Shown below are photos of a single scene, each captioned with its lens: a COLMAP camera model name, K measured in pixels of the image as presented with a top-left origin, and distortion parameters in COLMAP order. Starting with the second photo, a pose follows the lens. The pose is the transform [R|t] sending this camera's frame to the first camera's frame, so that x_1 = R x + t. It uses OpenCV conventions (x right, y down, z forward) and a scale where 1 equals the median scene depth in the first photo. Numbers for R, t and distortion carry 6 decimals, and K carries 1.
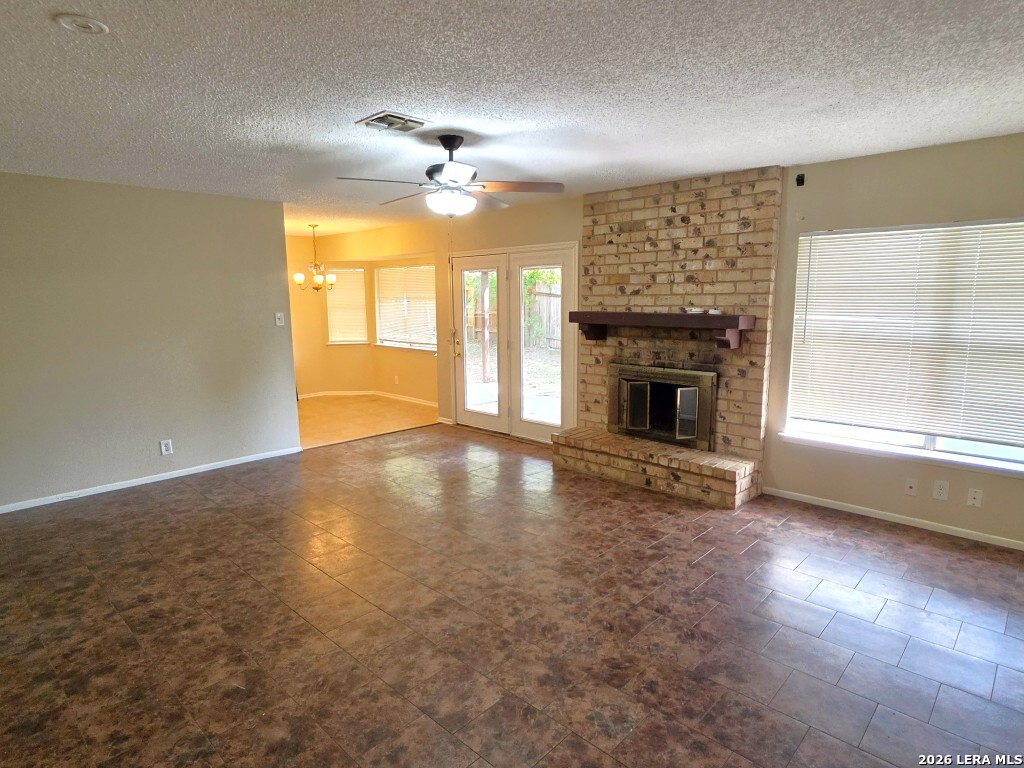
lens RADIAL K [[579.7, 0, 505.1], [0, 579.7, 384.5], [0, 0, 1]] dist [-0.008962, 0.001208]
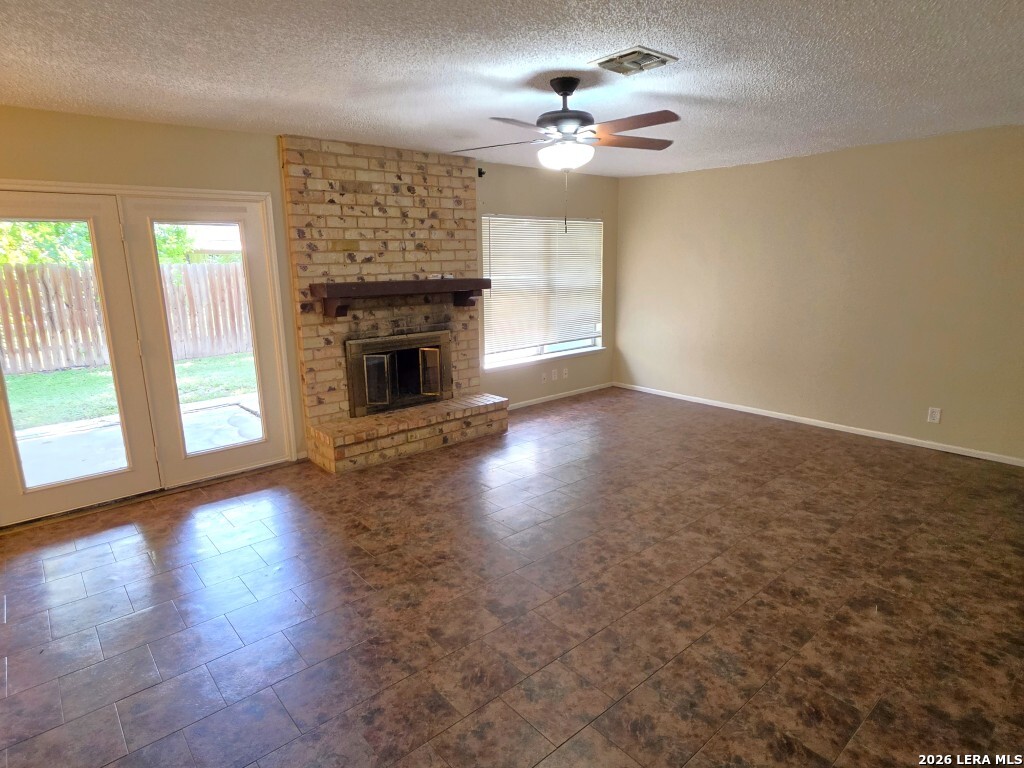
lens RADIAL K [[579.7, 0, 505.1], [0, 579.7, 384.5], [0, 0, 1]] dist [-0.008962, 0.001208]
pose [[0.094581, -0.207521, 0.973647, -0.737441], [0.164939, 0.967781, 0.190249, -0.110991], [-0.981758, 0.142598, 0.125762, 0.726590]]
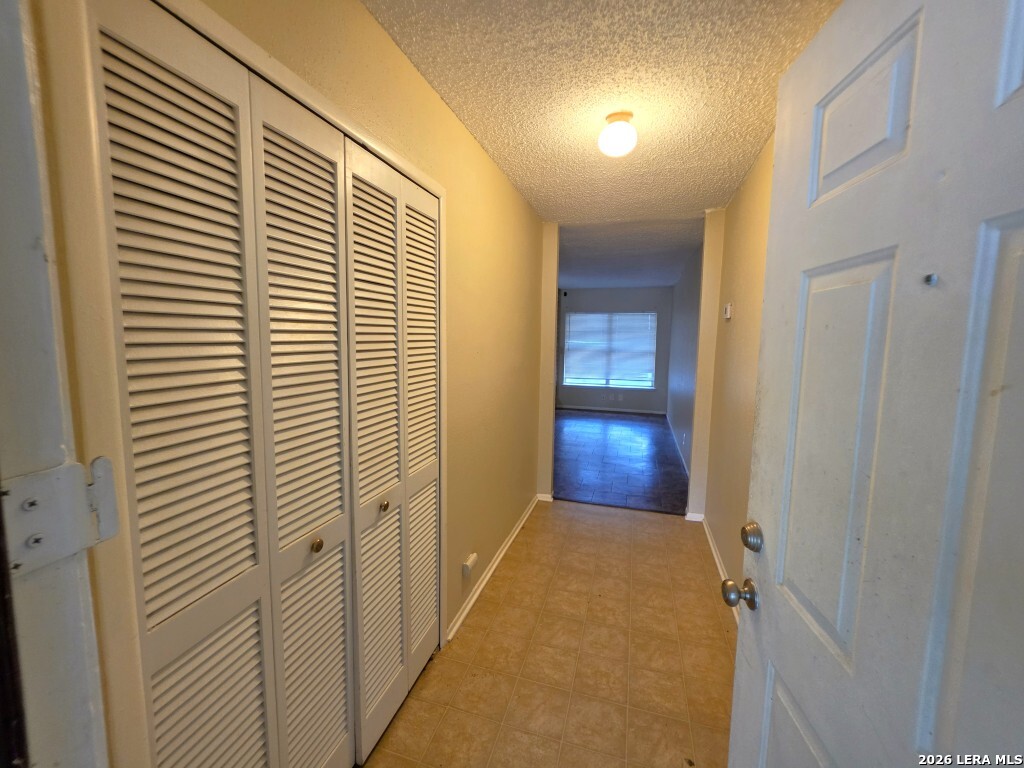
lens RADIAL K [[413.6, 0, 508.2], [0, 413.6, 379.5], [0, 0, 1]] dist [0.000527, 0.000162]
pose [[0.891347, -0.028431, 0.452428, -0.578618], [0.048997, 0.998227, -0.033803, 0.104699], [-0.450665, 0.052298, 0.891160, -0.573857]]
